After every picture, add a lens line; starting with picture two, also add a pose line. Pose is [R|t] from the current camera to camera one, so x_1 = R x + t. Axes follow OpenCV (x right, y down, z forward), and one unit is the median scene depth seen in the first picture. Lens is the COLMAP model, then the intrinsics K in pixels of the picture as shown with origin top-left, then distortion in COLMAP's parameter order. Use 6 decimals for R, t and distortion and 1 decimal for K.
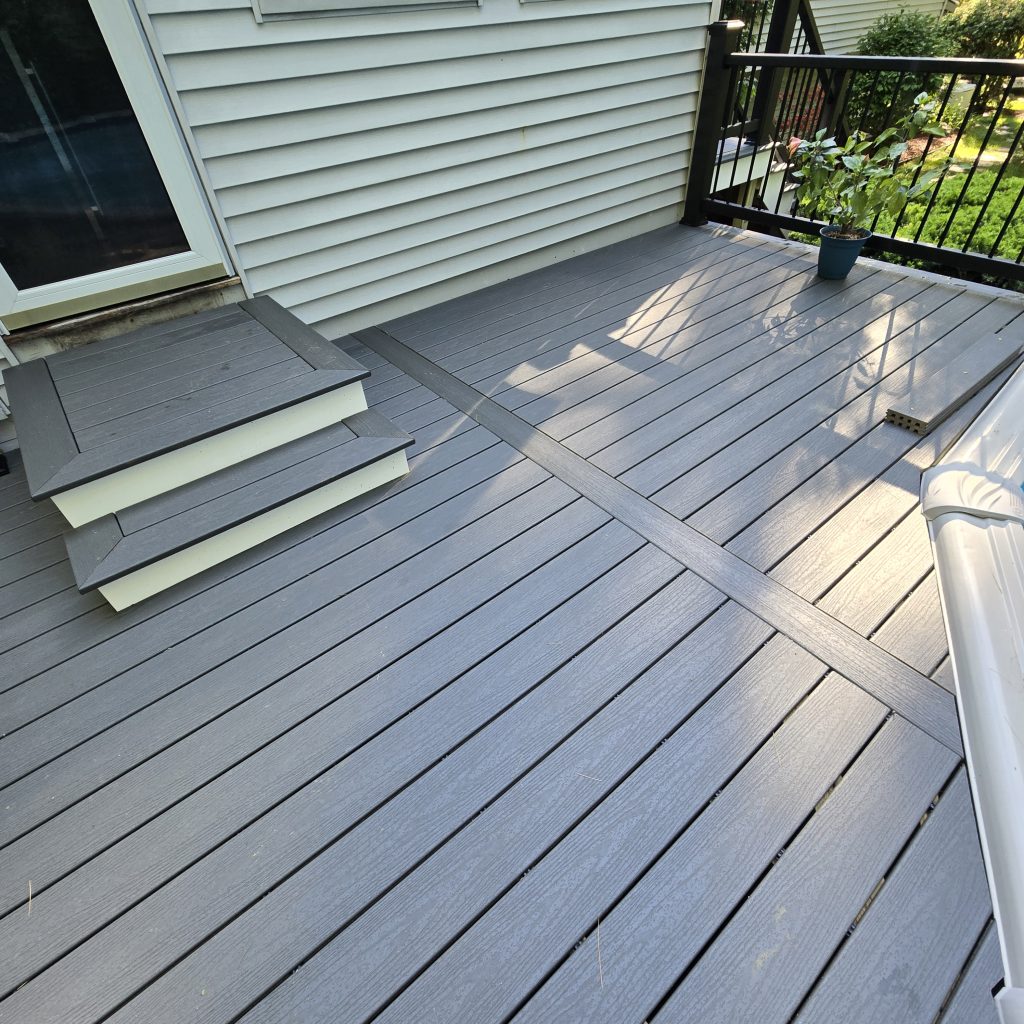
lens RADIAL K [[562.7, 0, 524.9], [0, 562.7, 528.1], [0, 0, 1]] dist [0.002025, 0.000247]
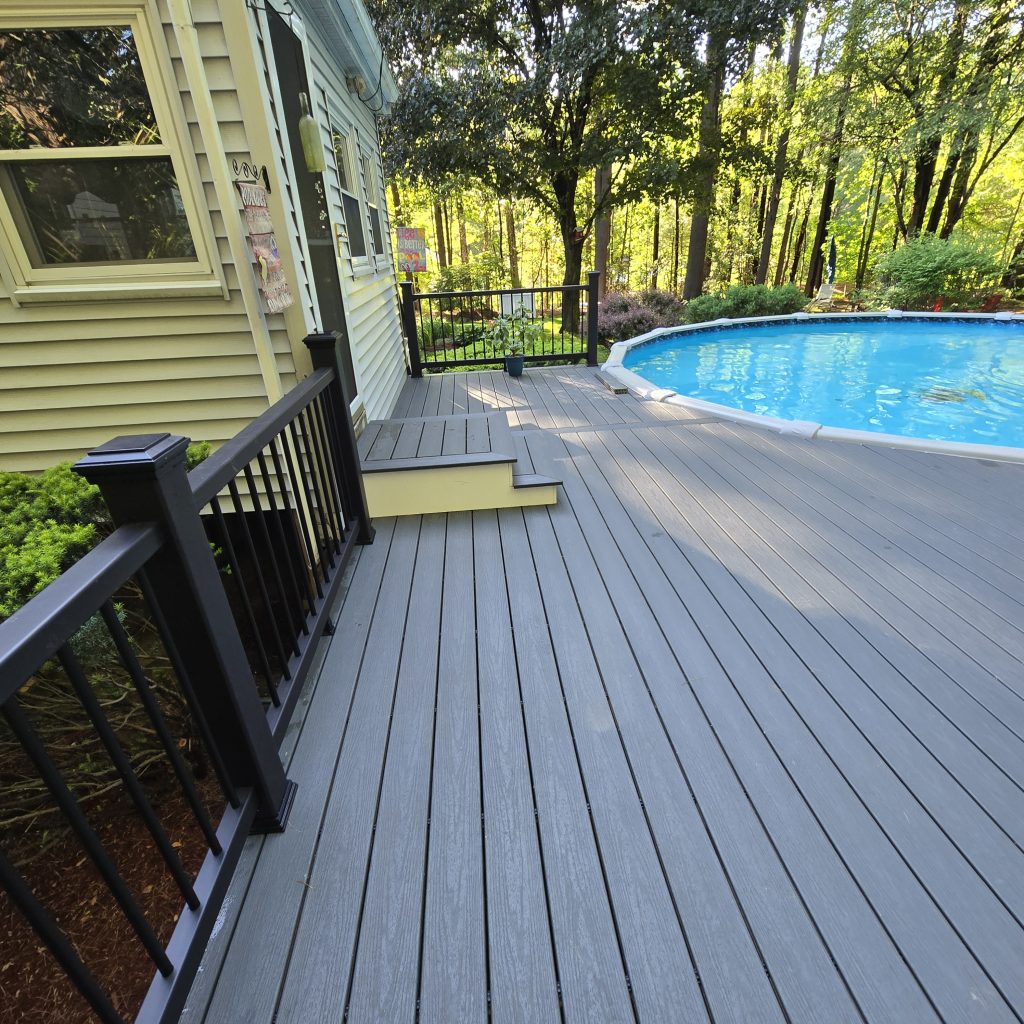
lens RADIAL K [[562.7, 0, 524.9], [0, 562.7, 528.1], [0, 0, 1]] dist [0.002025, 0.000247]
pose [[0.558161, -0.372842, 0.741246, -1.516605], [0.605473, 0.793849, -0.056623, 0.167393], [-0.567326, 0.480409, 0.668841, -0.138628]]
